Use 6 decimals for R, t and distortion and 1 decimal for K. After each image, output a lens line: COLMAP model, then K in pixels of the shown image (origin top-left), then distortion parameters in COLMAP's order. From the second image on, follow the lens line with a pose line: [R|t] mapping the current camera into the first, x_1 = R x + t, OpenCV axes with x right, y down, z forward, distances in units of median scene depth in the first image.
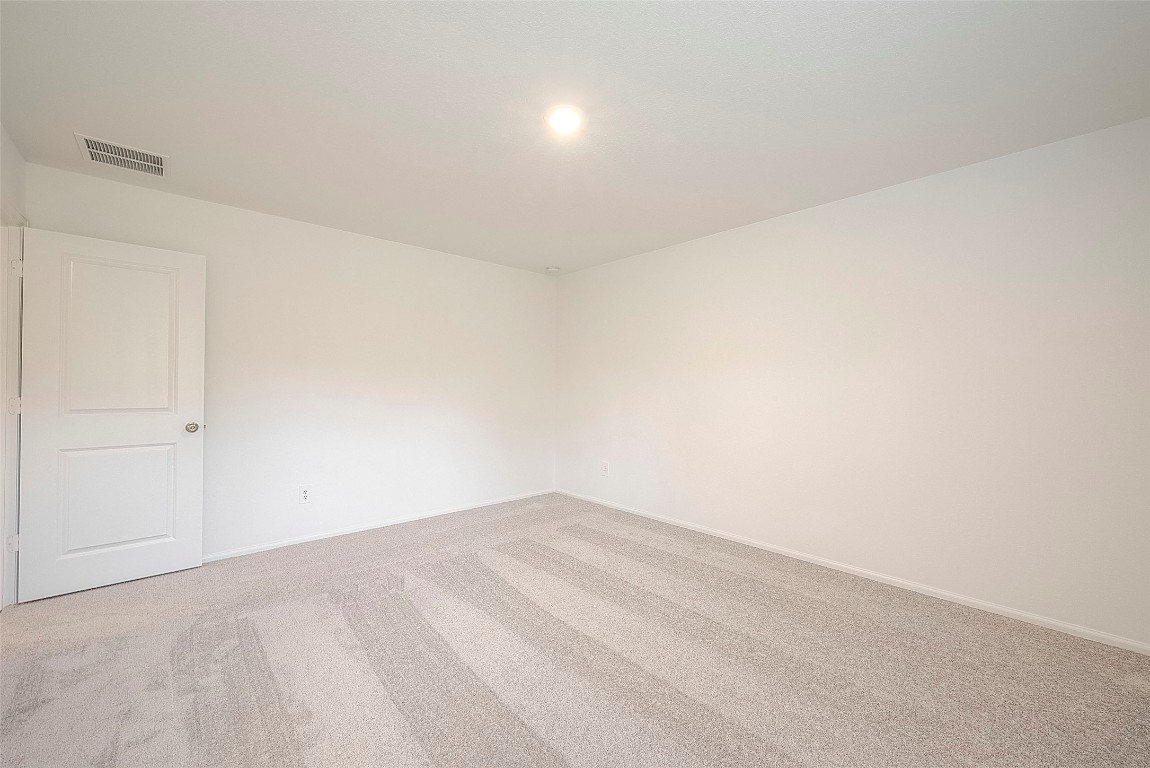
lens RADIAL K [[456.9, 0, 568.0], [0, 456.9, 388.4], [0, 0, 1]] dist [0.000523, 0.000046]
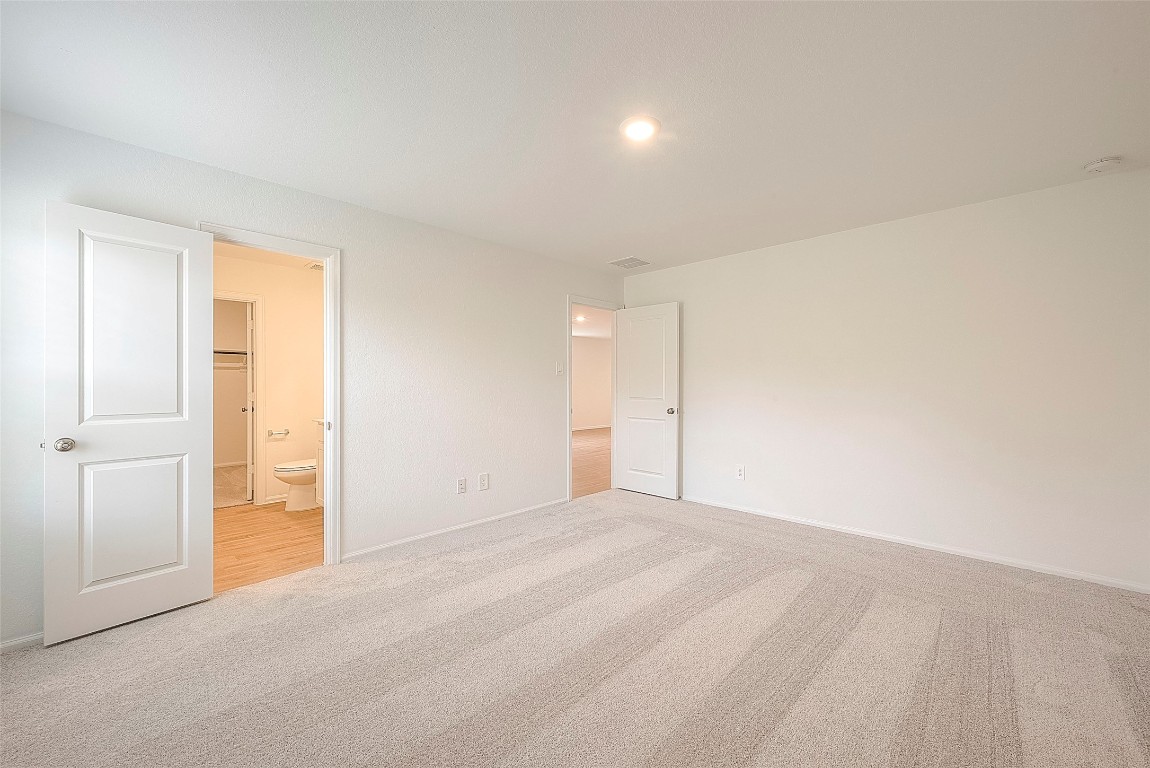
lens RADIAL K [[456.9, 0, 568.0], [0, 456.9, 388.4], [0, 0, 1]] dist [0.000523, 0.000046]
pose [[0.023183, 0.000798, -0.999731, 0.833822], [0.002250, 0.999997, 0.000850, 0.004015], [0.999729, -0.002269, 0.023182, 0.654700]]
